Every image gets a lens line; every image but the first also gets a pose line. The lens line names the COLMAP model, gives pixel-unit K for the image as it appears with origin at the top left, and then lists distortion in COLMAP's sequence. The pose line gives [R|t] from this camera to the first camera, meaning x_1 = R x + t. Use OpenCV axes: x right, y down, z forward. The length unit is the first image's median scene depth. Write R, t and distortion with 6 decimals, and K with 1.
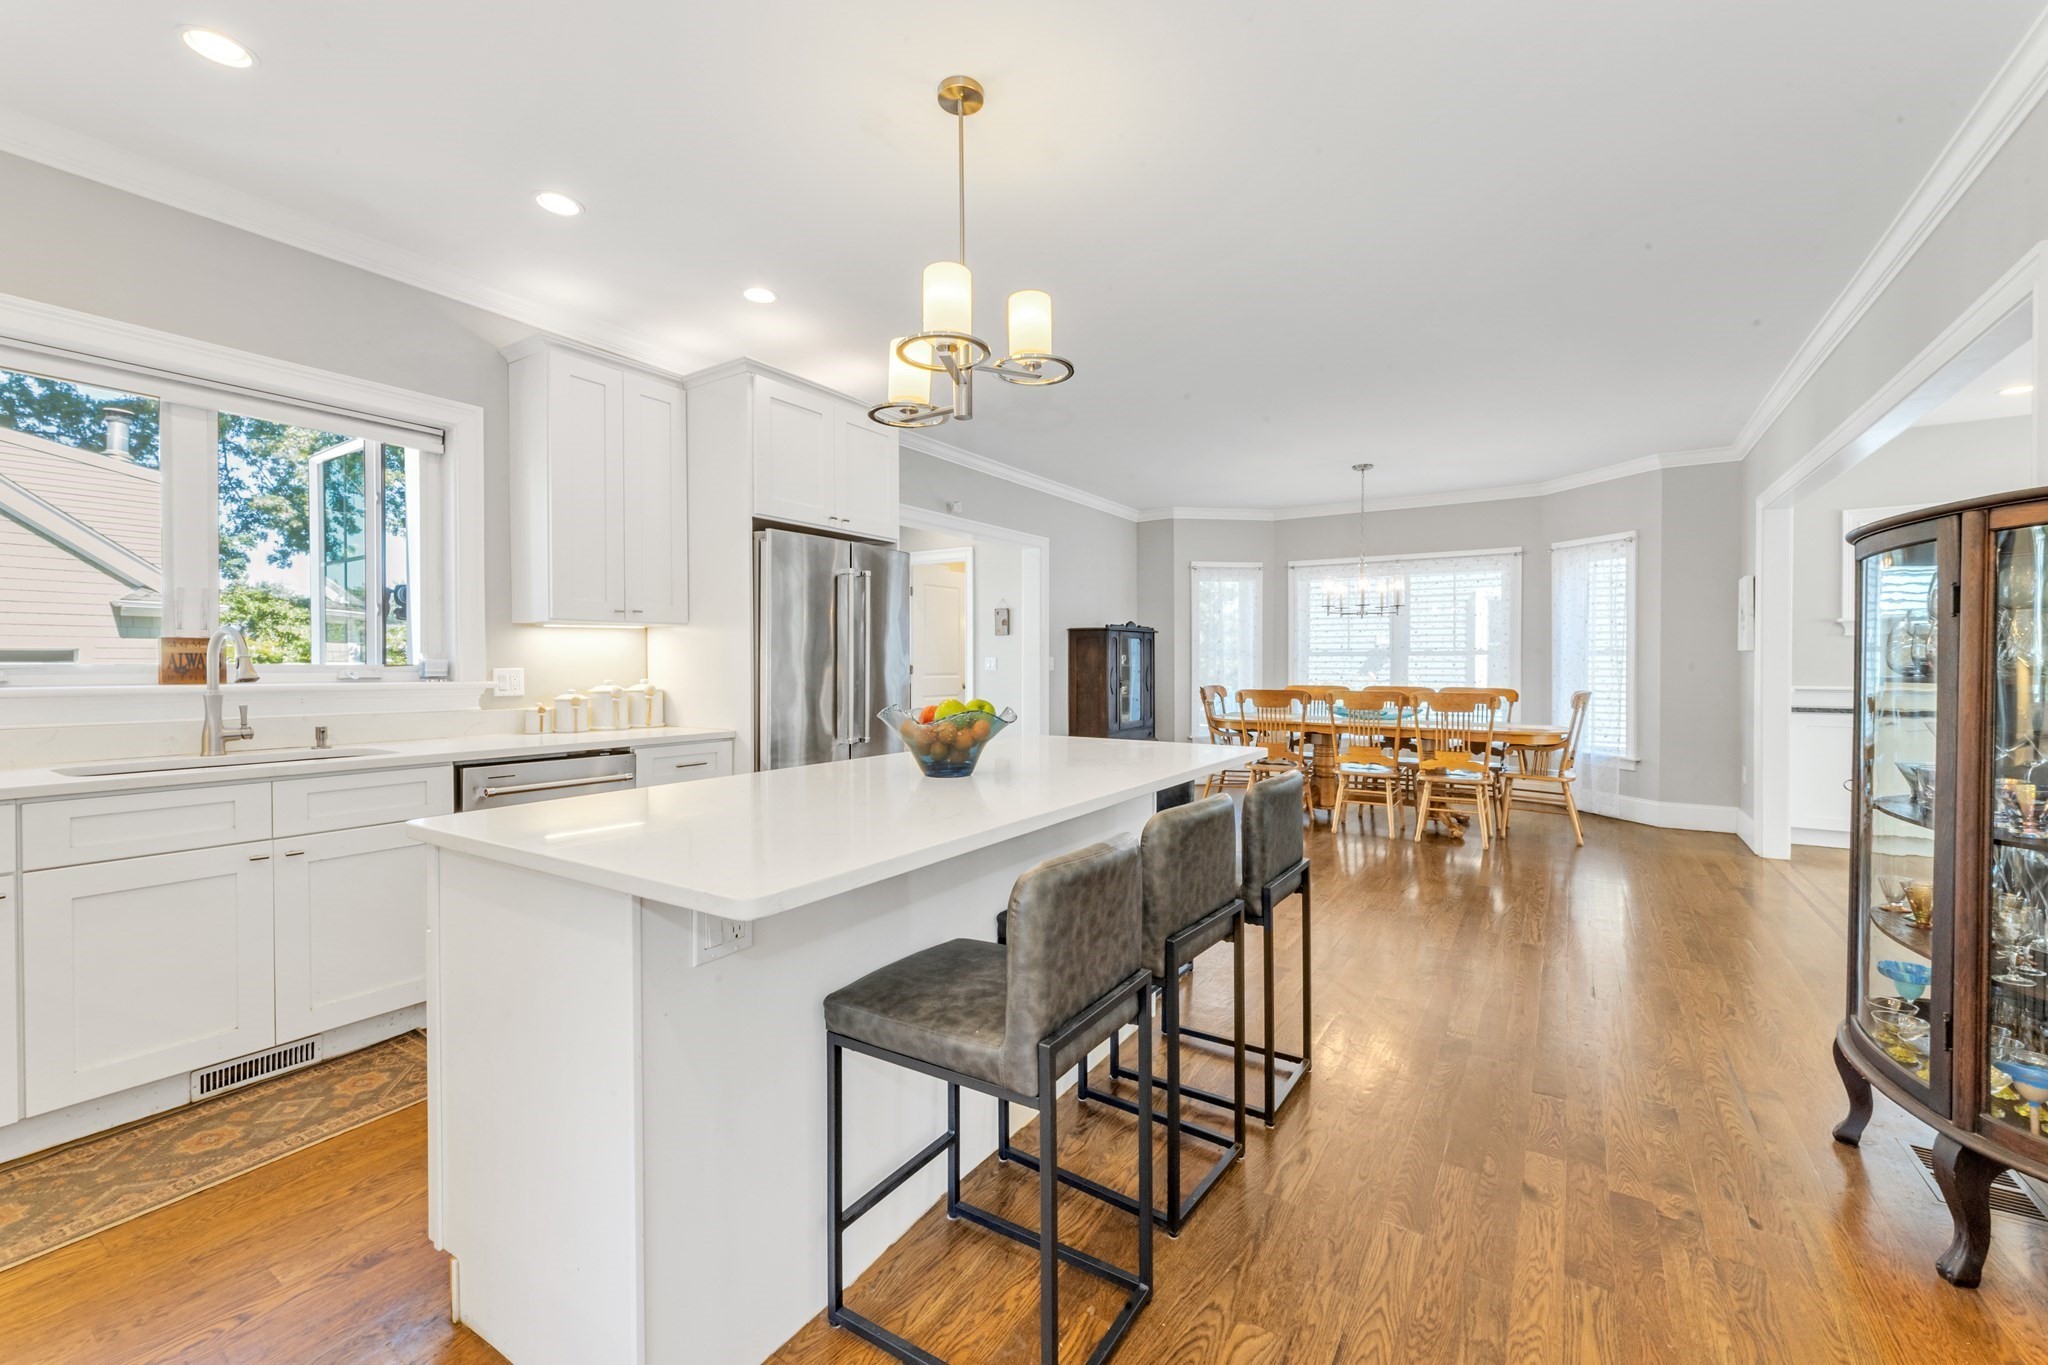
lens RADIAL K [[830.9, 0, 1038.4], [0, 830.9, 671.0], [0, 0, 1]] dist [-0.000348, -0.000092]
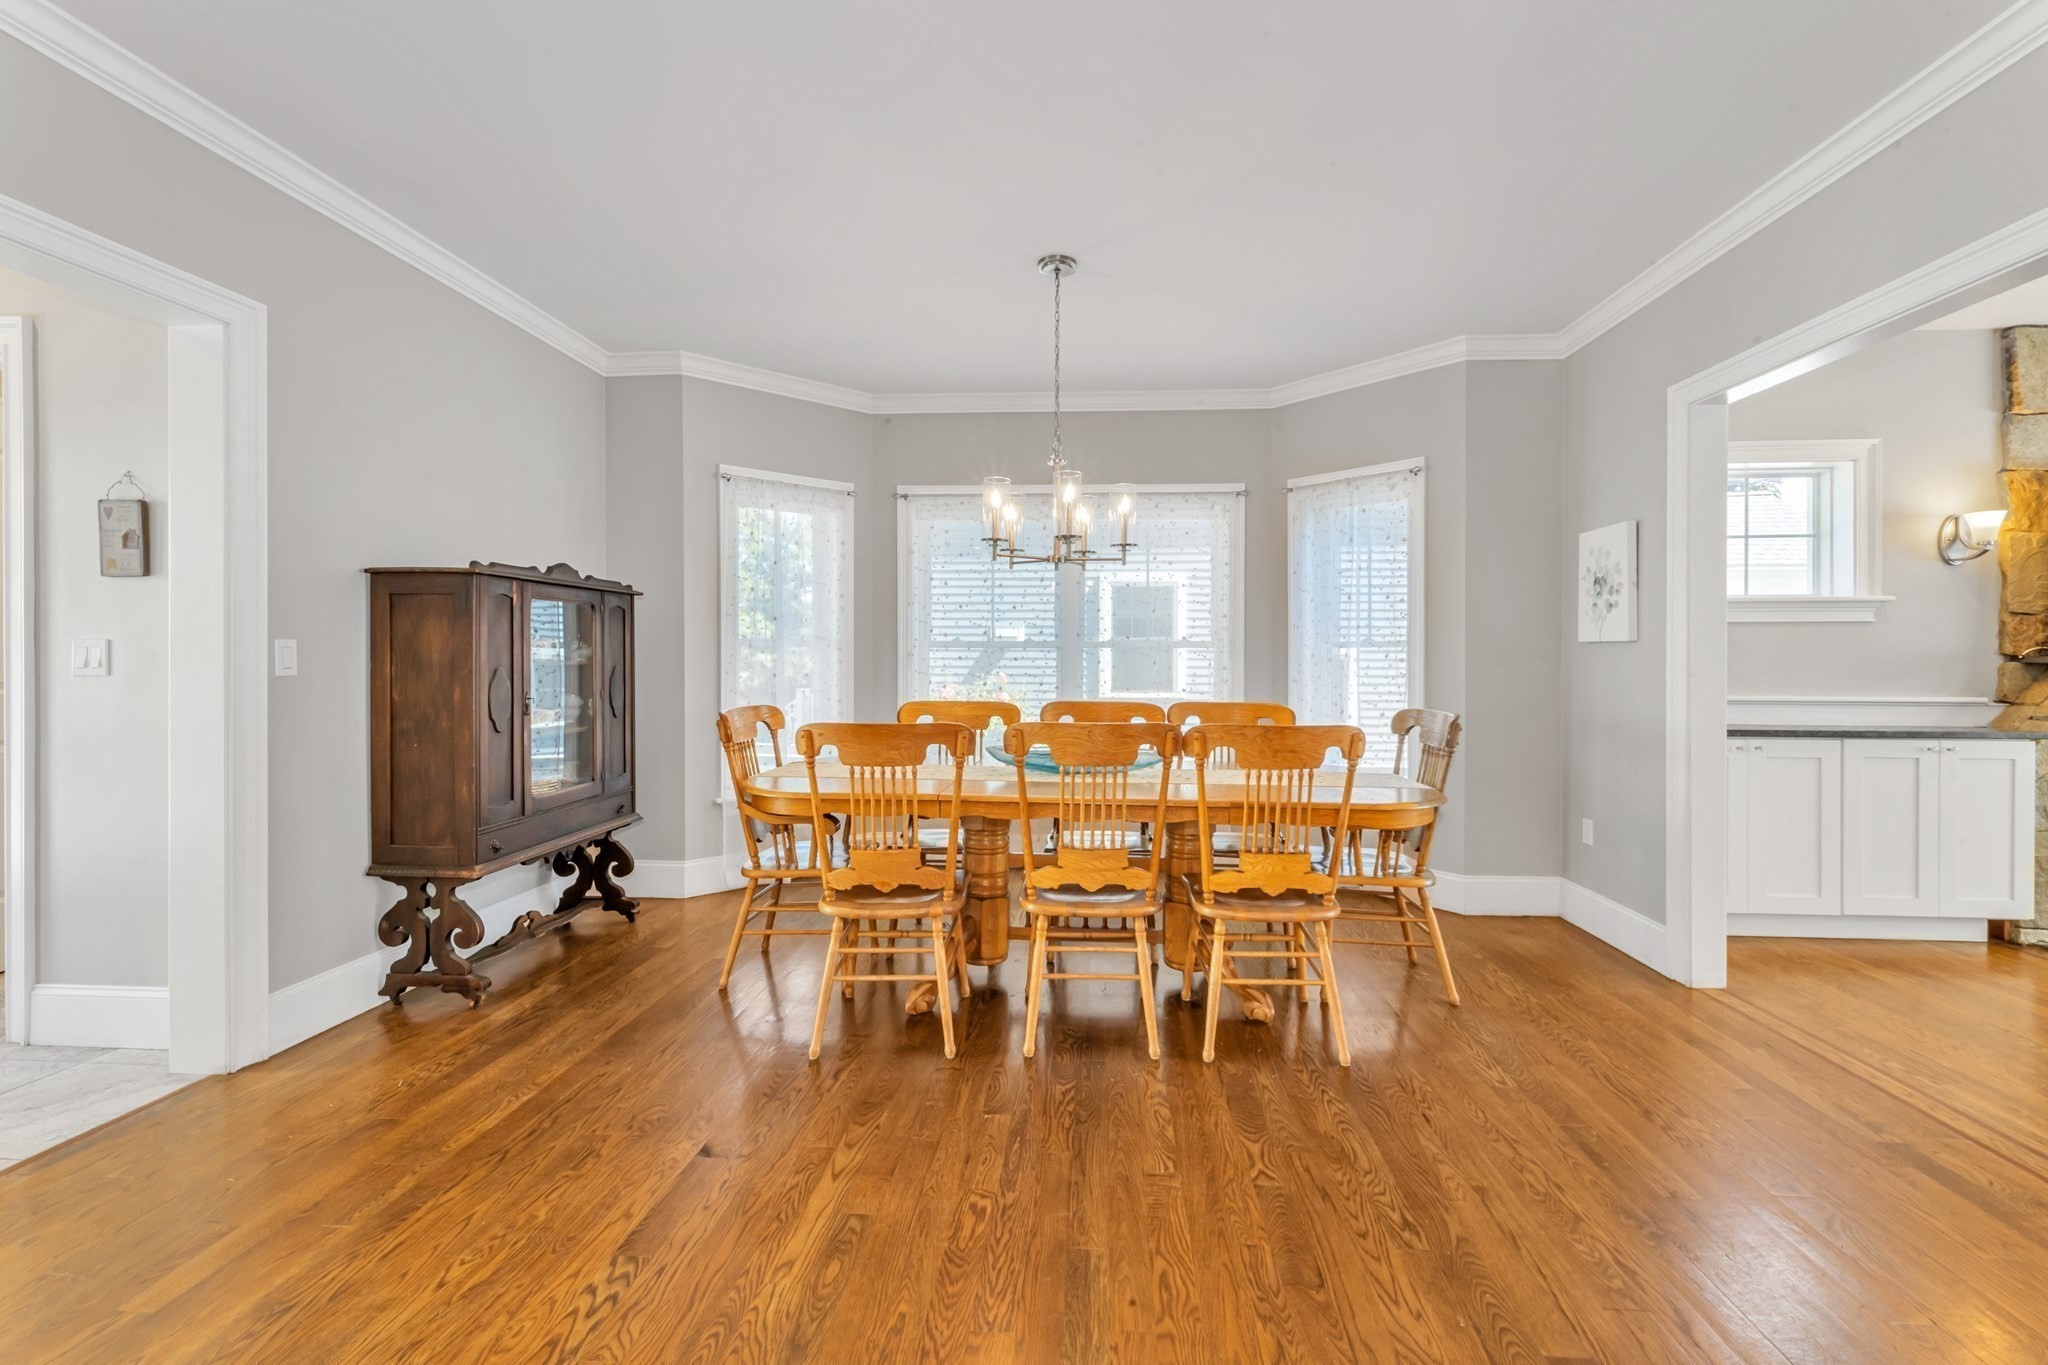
lens RADIAL K [[830.9, 0, 1038.4], [0, 830.9, 671.0], [0, 0, 1]] dist [-0.000348, -0.000092]
pose [[0.880857, -0.002182, 0.473377, 0.131139], [0.000833, 0.999995, 0.003060, -0.003779], [-0.473382, -0.002301, 0.880854, 0.514591]]
